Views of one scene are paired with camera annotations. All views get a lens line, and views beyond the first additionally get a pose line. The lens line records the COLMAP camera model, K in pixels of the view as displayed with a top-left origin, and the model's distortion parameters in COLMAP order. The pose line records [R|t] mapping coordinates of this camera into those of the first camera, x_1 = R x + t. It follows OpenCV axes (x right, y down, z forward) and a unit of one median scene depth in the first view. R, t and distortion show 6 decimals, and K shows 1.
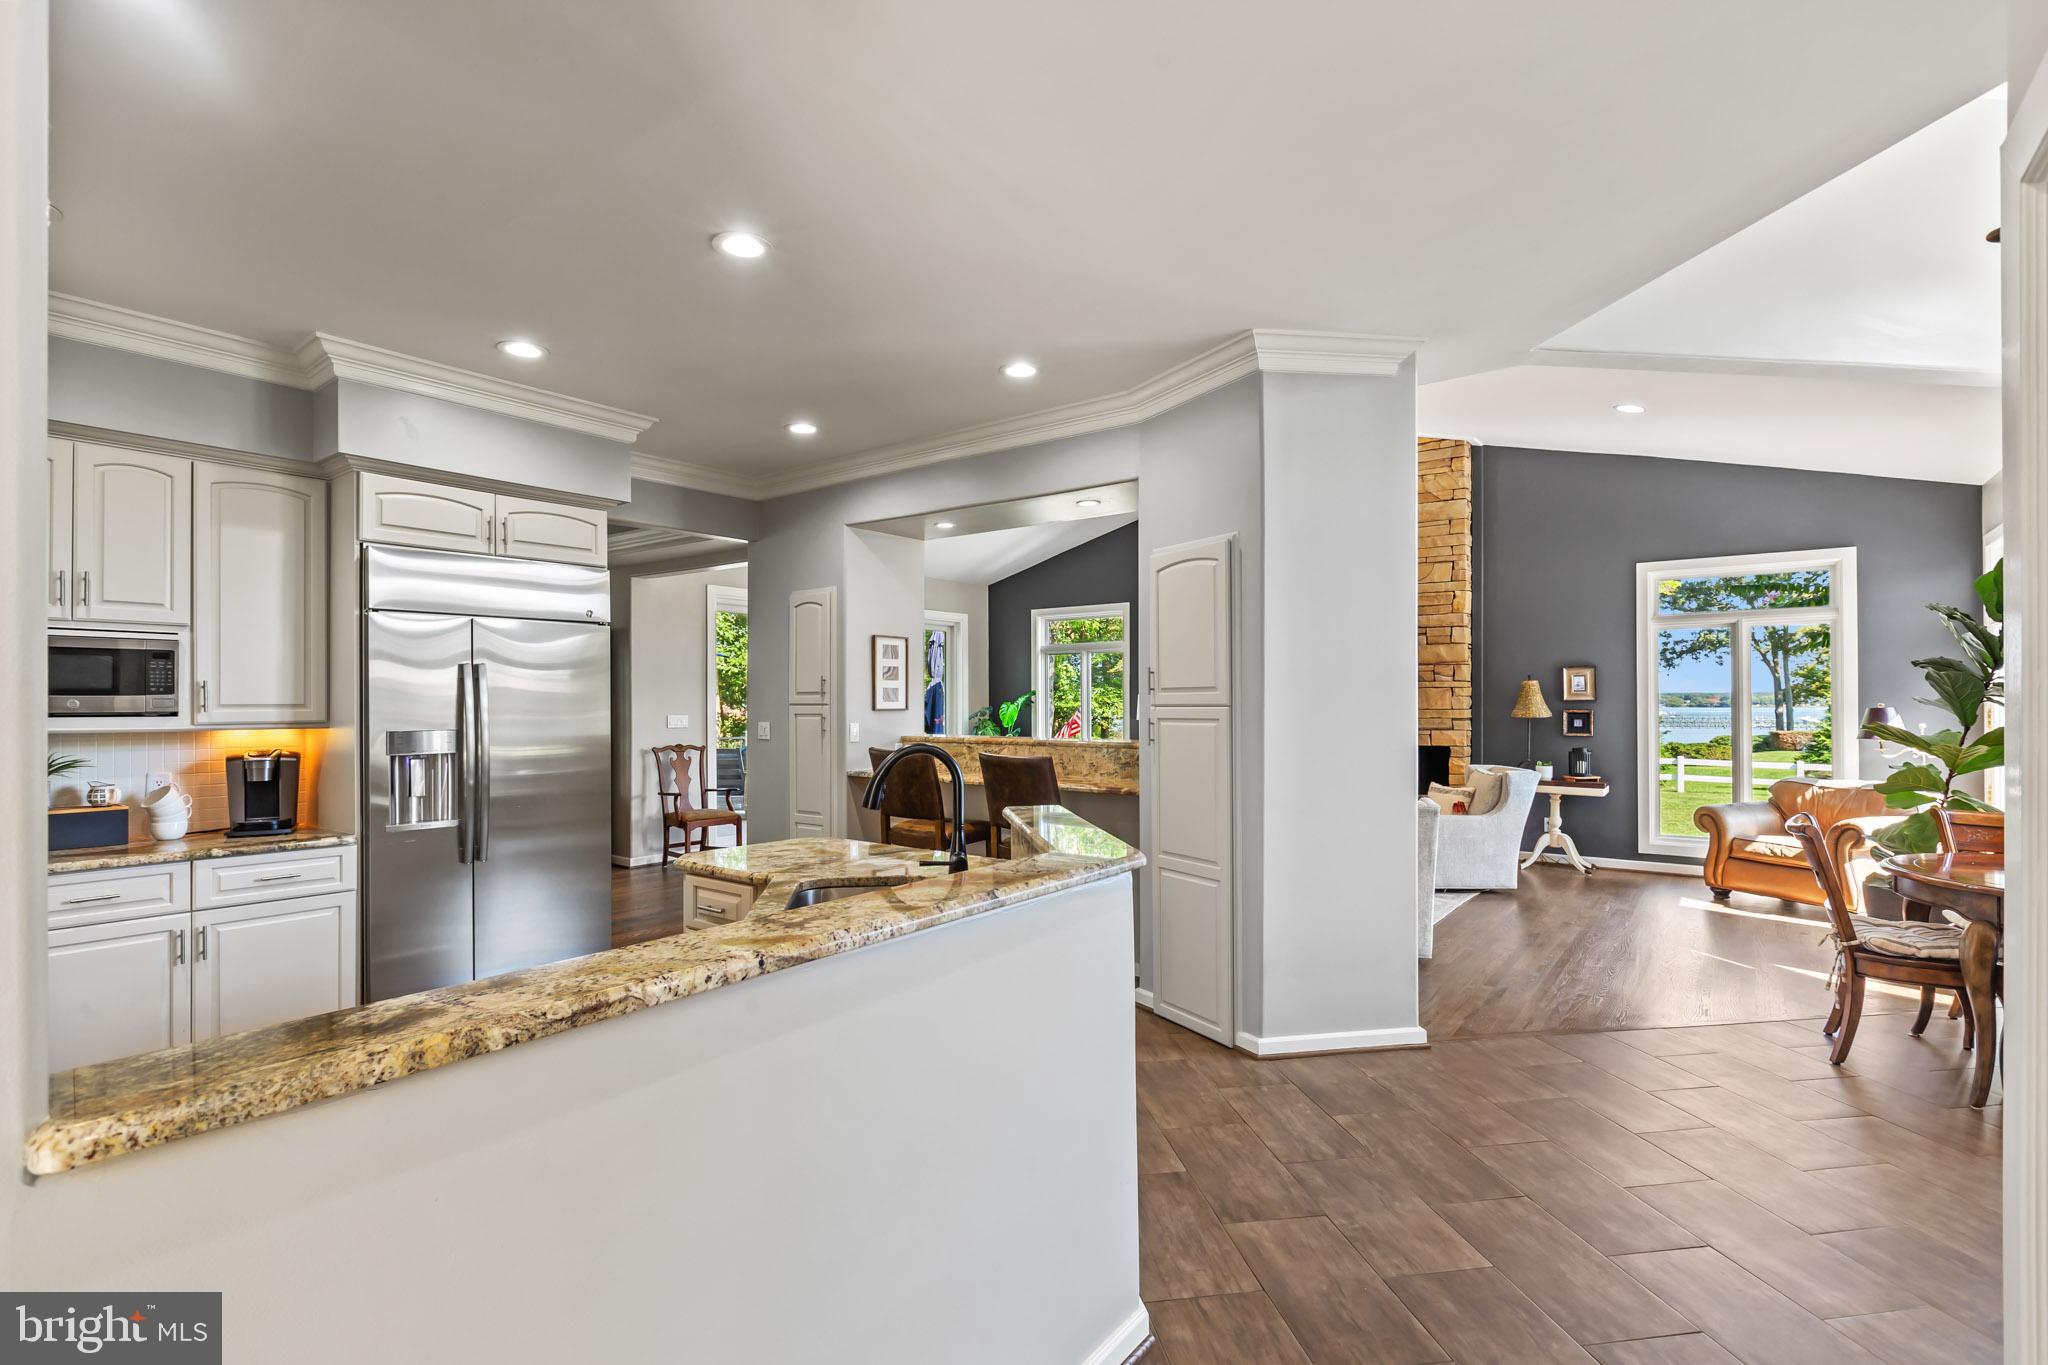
lens RADIAL K [[969.0, 0, 1038.7], [0, 969.0, 696.4], [0, 0, 1]] dist [-0.002887, -0.001498]
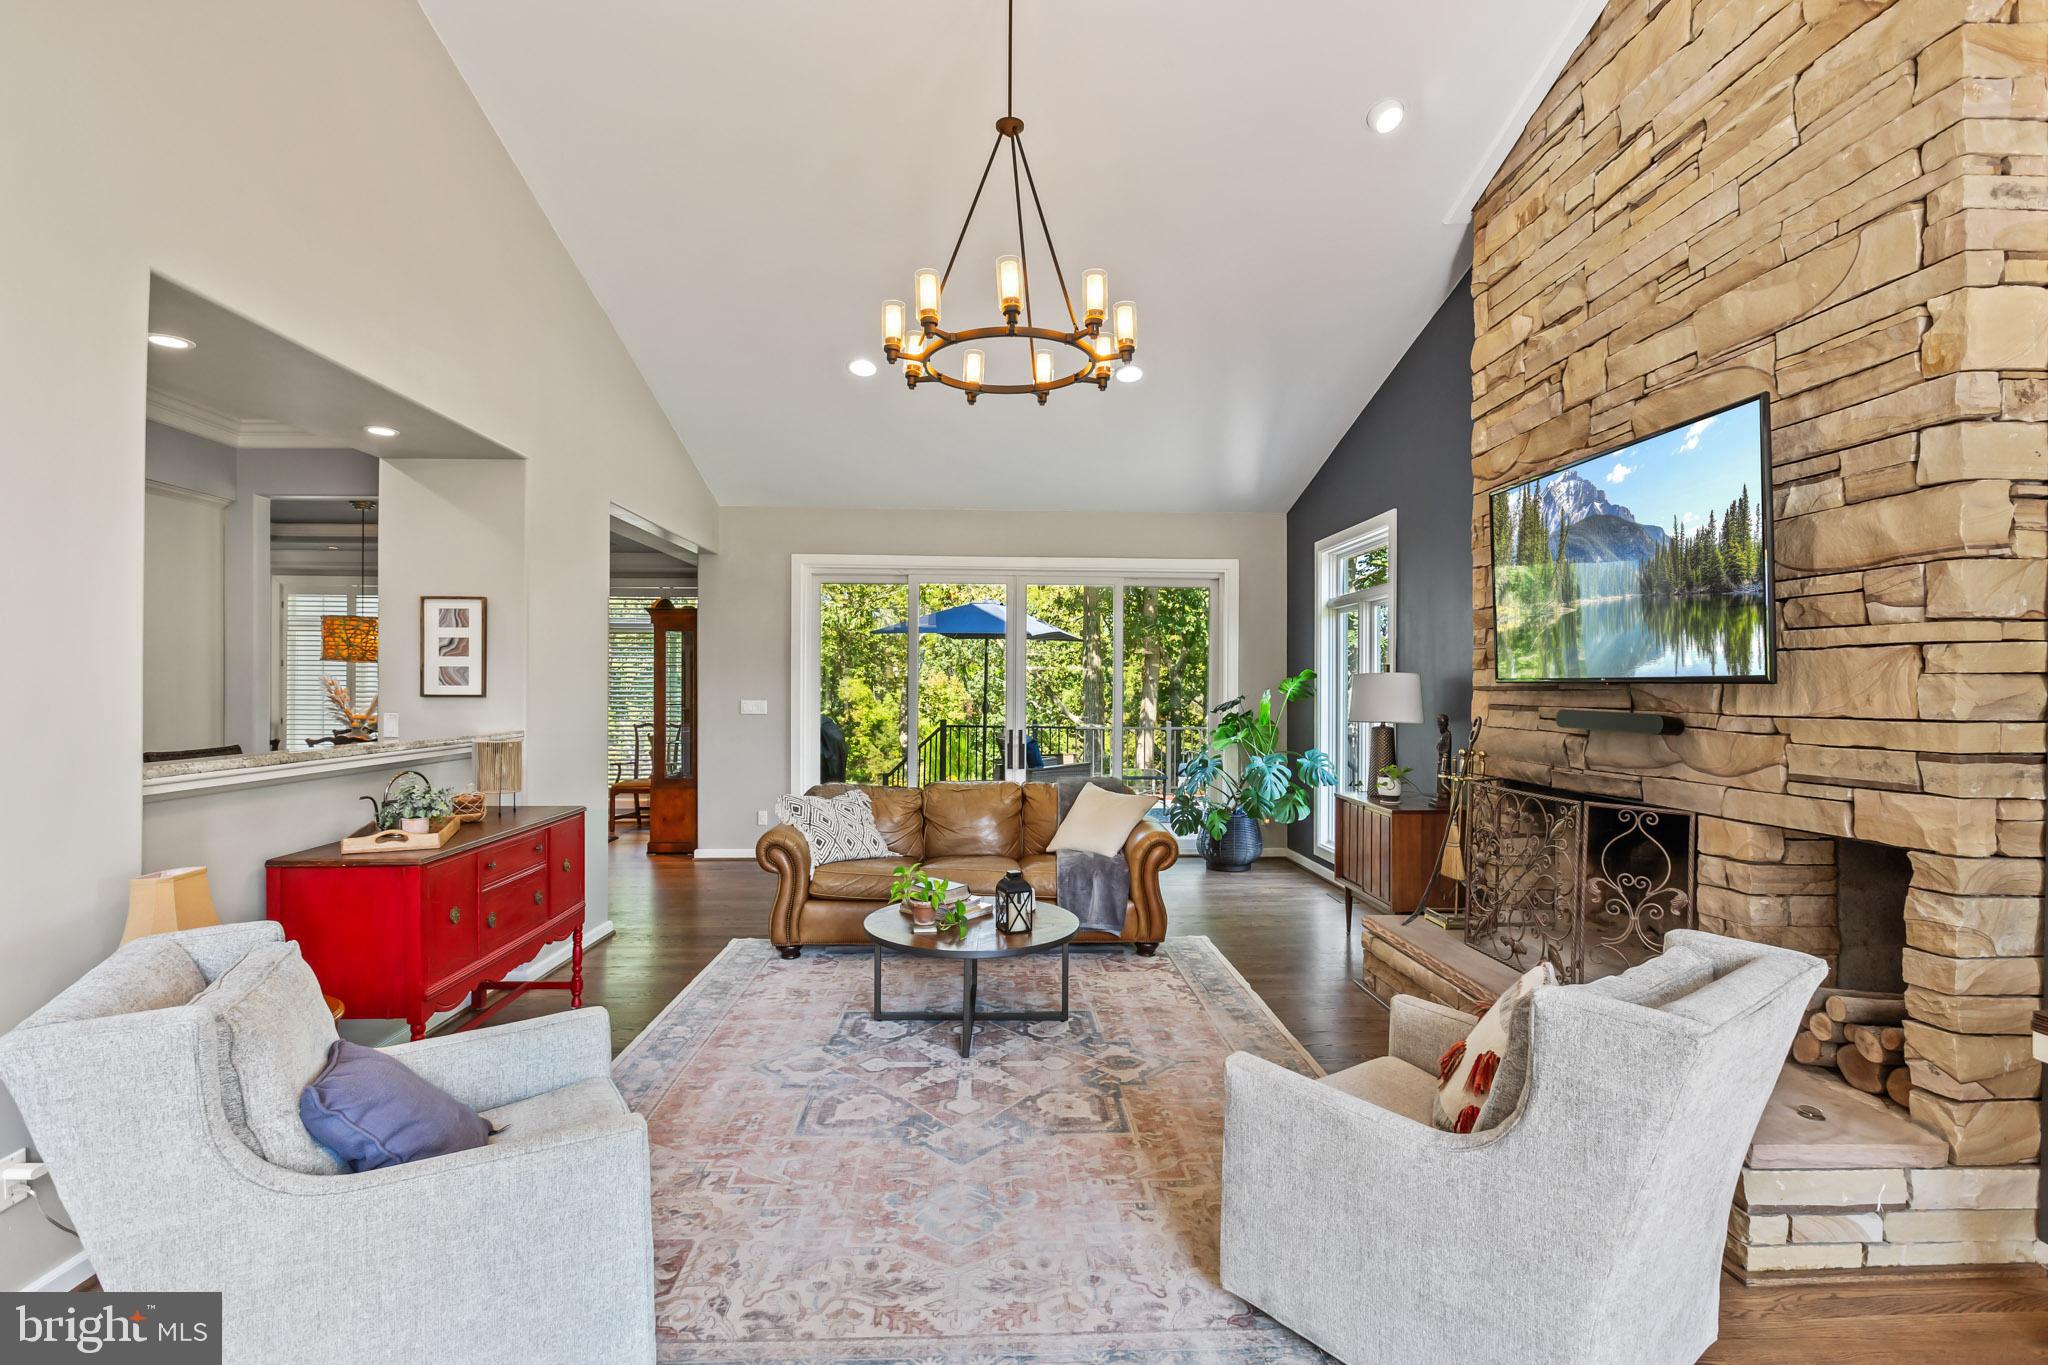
lens RADIAL K [[969.0, 0, 1018.5], [0, 969.0, 684.3], [0, 0, 1]] dist [-0.002887, -0.001498]
pose [[0.620675, 0.001373, -0.784067, 0.683192], [-0.000702, 0.999999, 0.001195, 0.003341], [0.784068, -0.000191, 0.620676, 0.870357]]
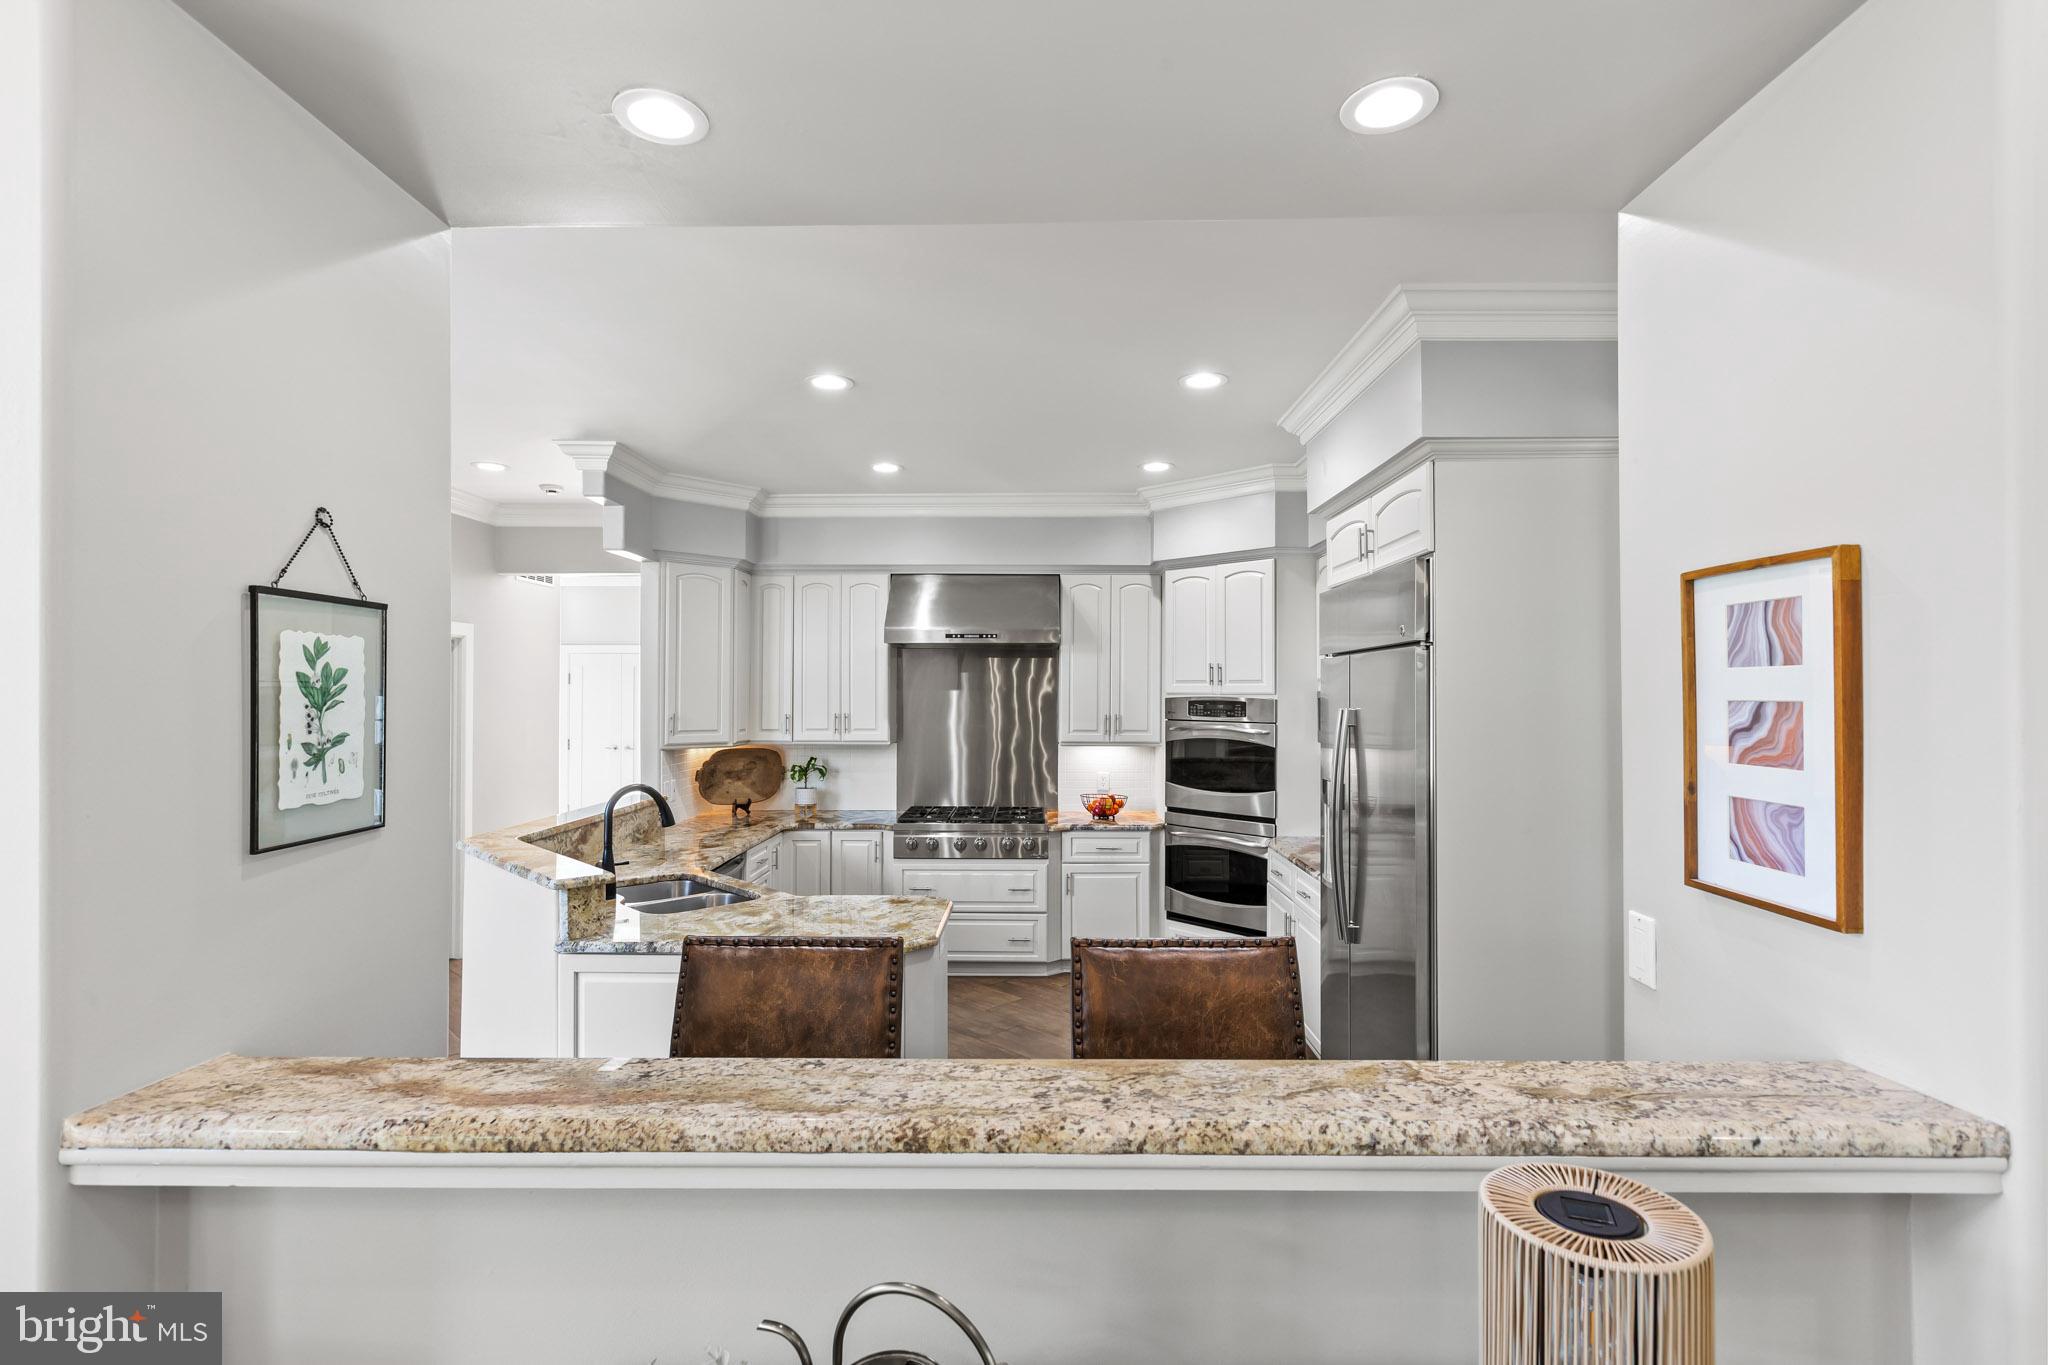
lens RADIAL K [[969.0, 0, 1068.5], [0, 969.0, 694.7], [0, 0, 1]] dist [-0.002887, -0.001498]
pose [[-0.813550, -0.002233, -0.581491, 0.092430], [-0.003239, 0.999995, 0.000693, -0.031708], [0.581486, 0.002447, -0.813552, 1.071947]]
